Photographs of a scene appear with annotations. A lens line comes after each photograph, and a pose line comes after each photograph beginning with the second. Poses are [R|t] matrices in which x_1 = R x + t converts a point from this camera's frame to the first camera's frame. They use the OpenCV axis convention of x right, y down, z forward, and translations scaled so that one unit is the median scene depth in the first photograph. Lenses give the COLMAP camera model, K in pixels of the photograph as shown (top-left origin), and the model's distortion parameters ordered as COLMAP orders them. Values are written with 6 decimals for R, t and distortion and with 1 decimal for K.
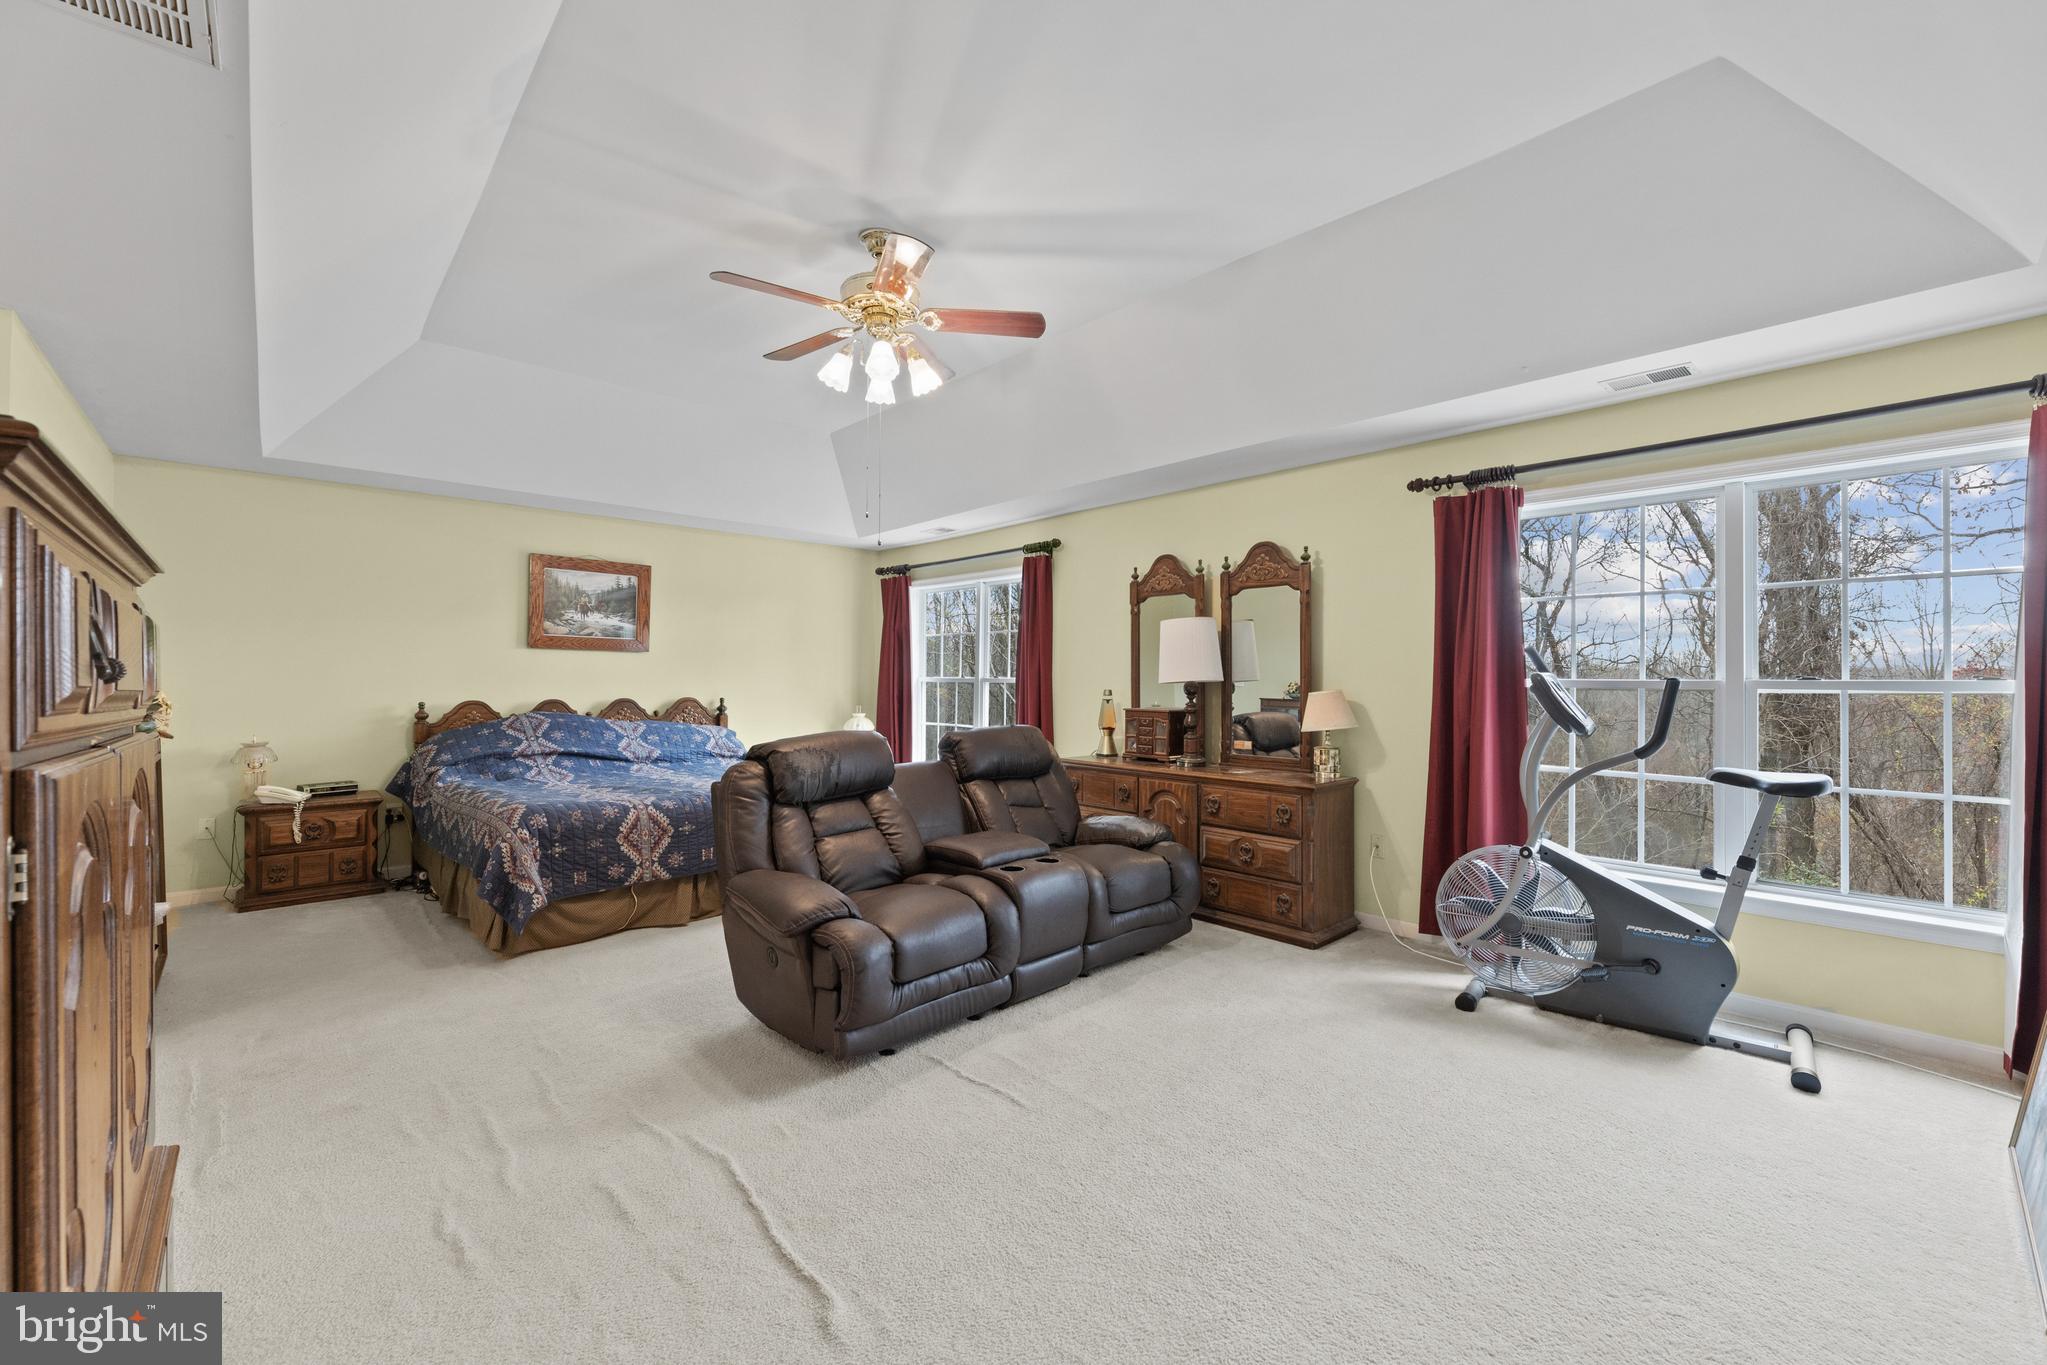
lens RADIAL K [[819.9, 0, 1006.2], [0, 819.9, 680.1], [0, 0, 1]] dist [0.000256, -0.000733]
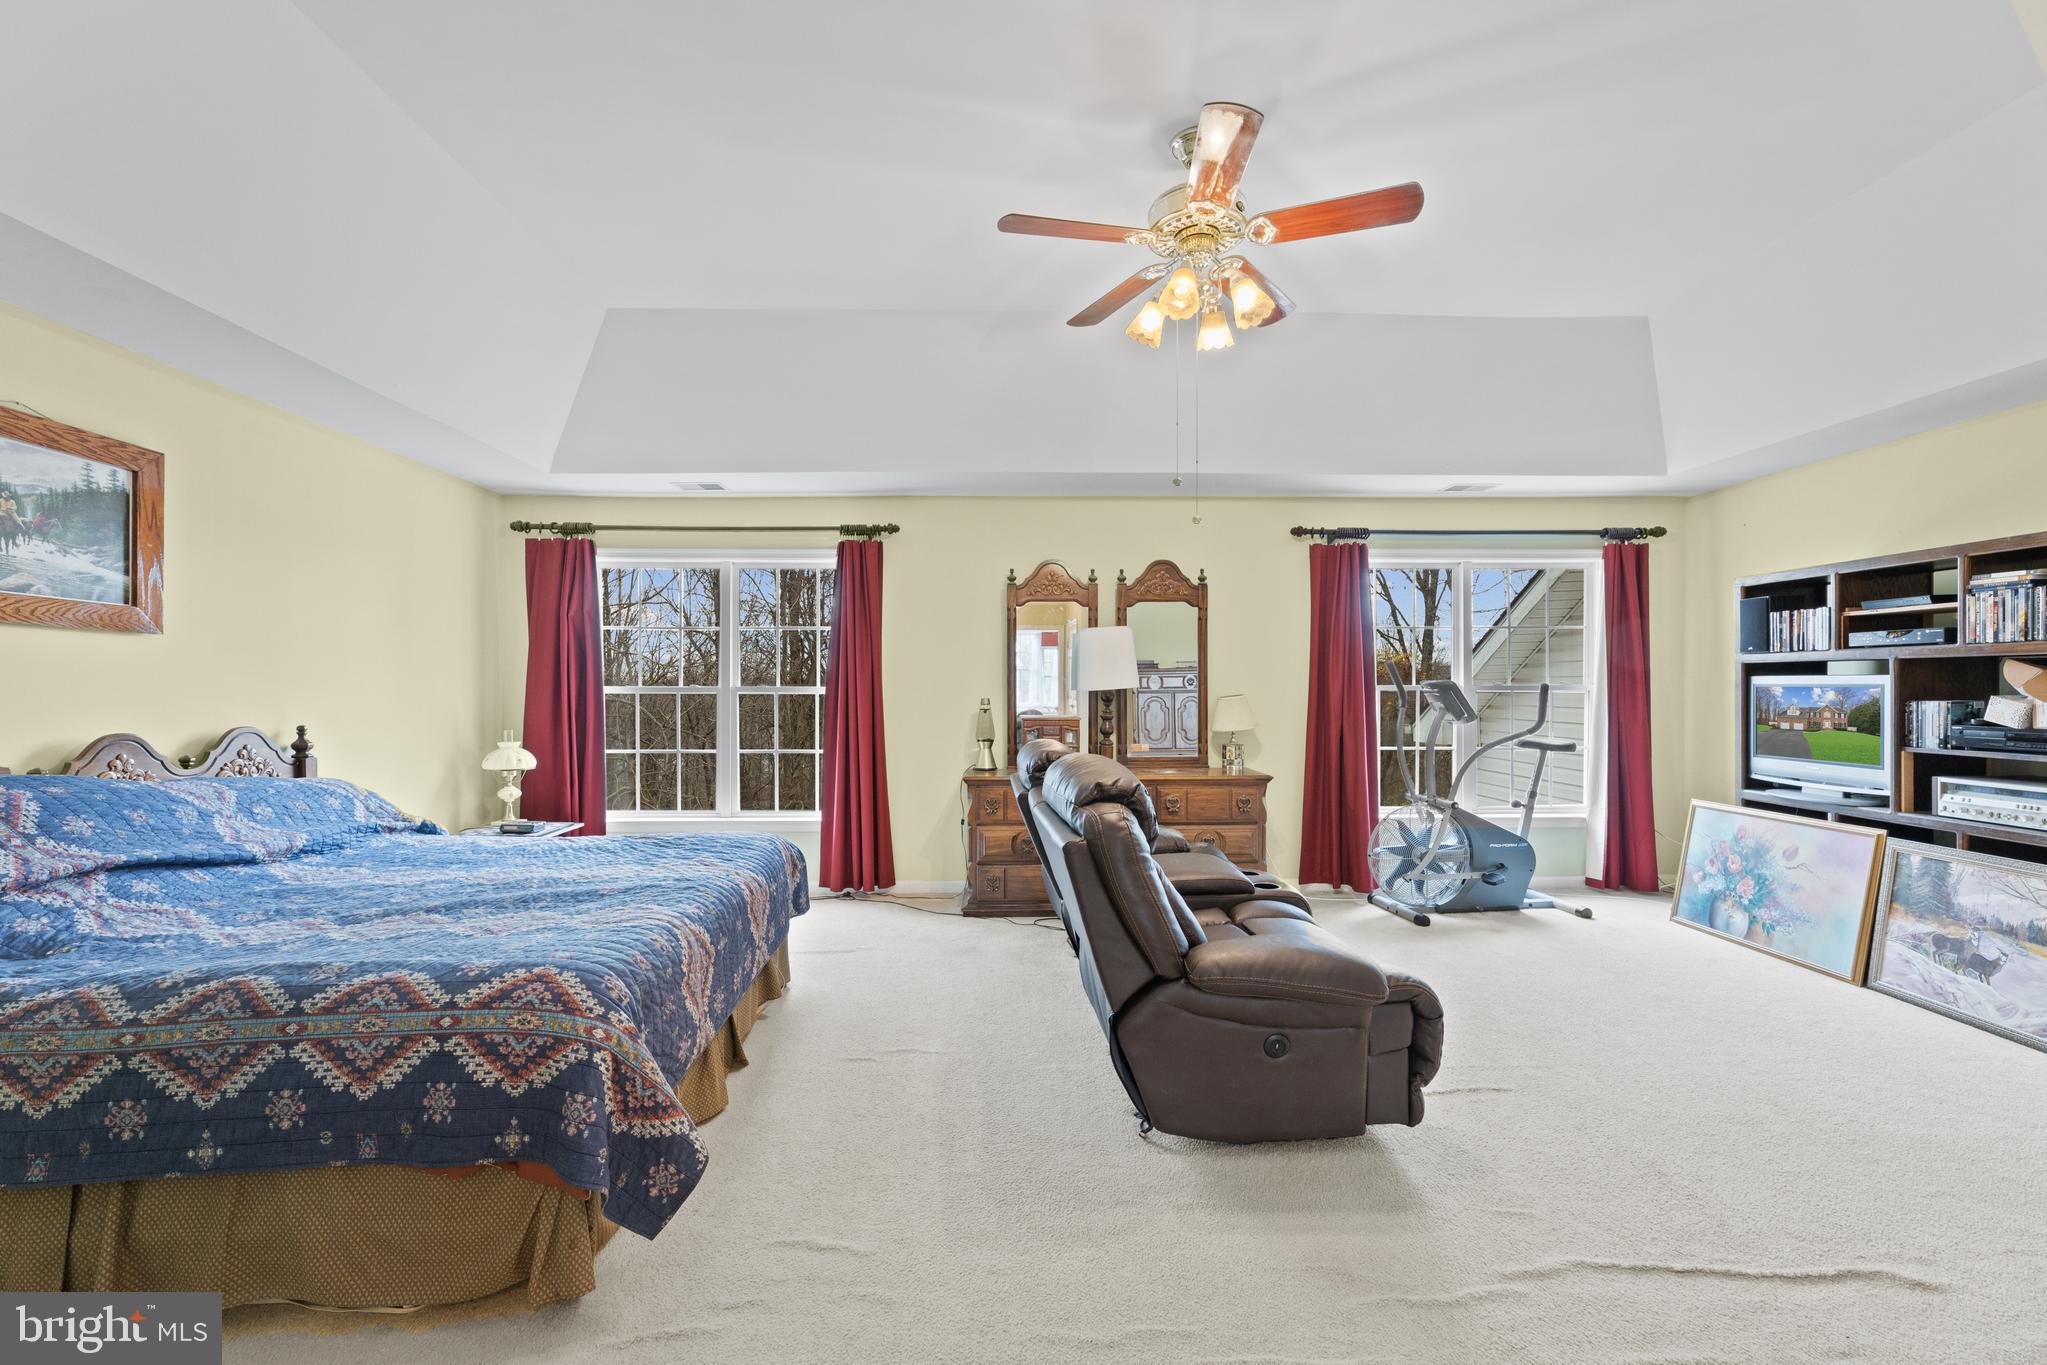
lens RADIAL K [[819.9, 0, 1006.2], [0, 819.9, 694.1], [0, 0, 1]] dist [0.000256, -0.000733]
pose [[0.637850, -0.002338, 0.770157, -0.586262], [0.012911, 0.999887, -0.007658, 0.014113], [-0.770052, 0.014828, 0.637809, 0.411483]]
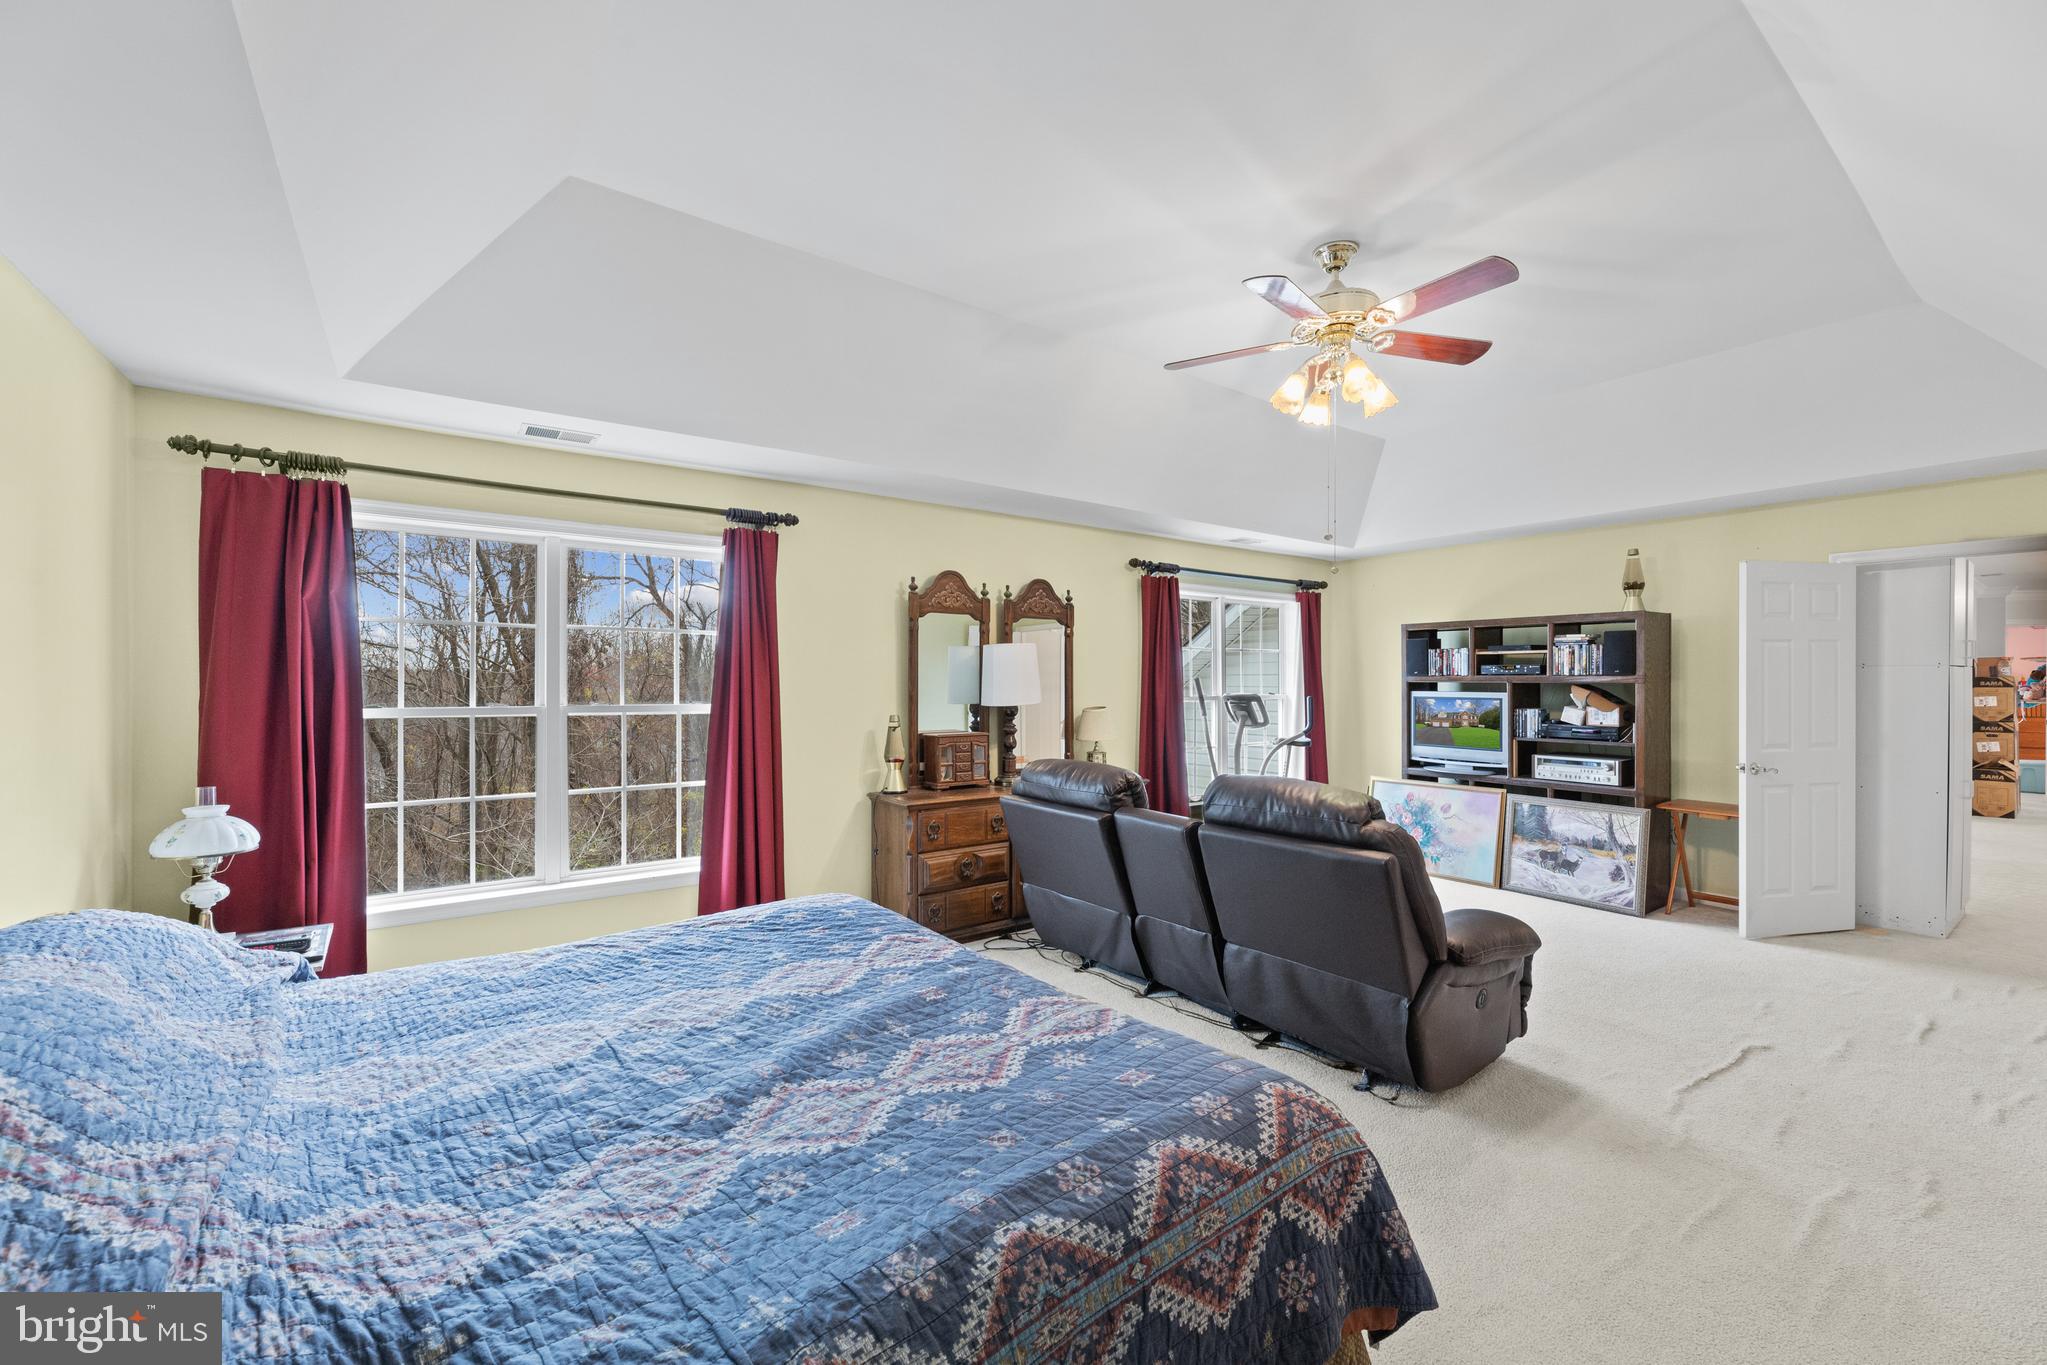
lens RADIAL K [[819.9, 0, 1014.6], [0, 819.9, 681.5], [0, 0, 1]] dist [0.000256, -0.000733]
pose [[0.080029, 0.005343, 0.996778, -0.735214], [0.018649, 0.999803, -0.006857, -0.016146], [-0.996618, 0.019137, 0.079914, 0.836762]]
